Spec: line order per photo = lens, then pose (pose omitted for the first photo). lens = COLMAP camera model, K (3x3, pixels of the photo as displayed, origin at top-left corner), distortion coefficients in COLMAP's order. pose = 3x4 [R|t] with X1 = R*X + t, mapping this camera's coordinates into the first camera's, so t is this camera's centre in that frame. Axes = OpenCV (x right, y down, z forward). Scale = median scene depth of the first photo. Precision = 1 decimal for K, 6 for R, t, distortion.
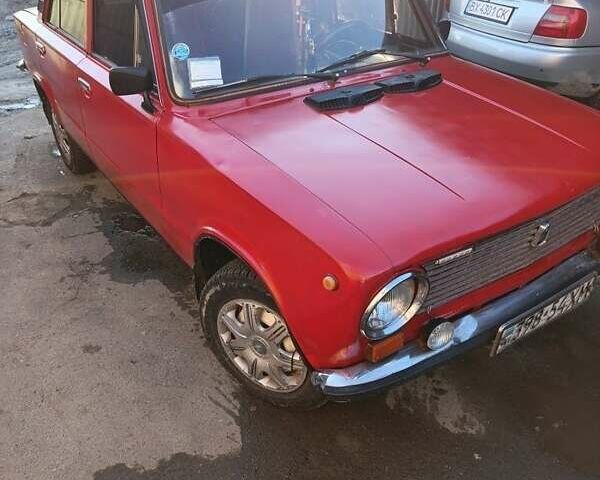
lens RADIAL K [[546.6, 0, 300.0], [0, 546.6, 240.0], [0, 0, 1]] dist [0.005247, -0.025426]
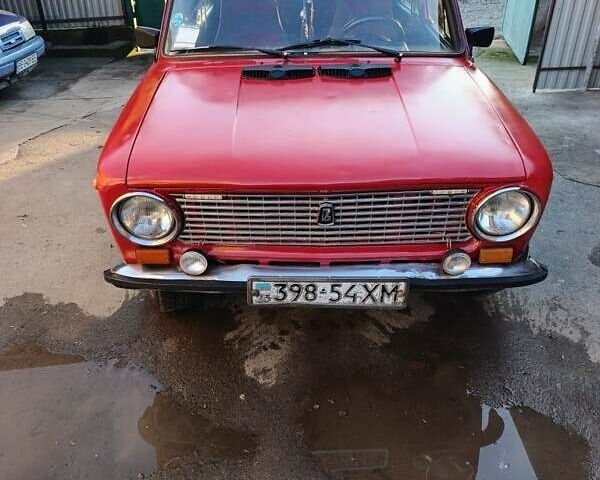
lens RADIAL K [[546.6, 0, 300.0], [0, 546.6, 240.0], [0, 0, 1]] dist [0.005247, -0.025426]
pose [[0.840763, 0.294723, -0.454155, 0.762829], [-0.290345, 0.953467, 0.081244, -0.035531], [0.456966, 0.063554, 0.887211, 0.025540]]
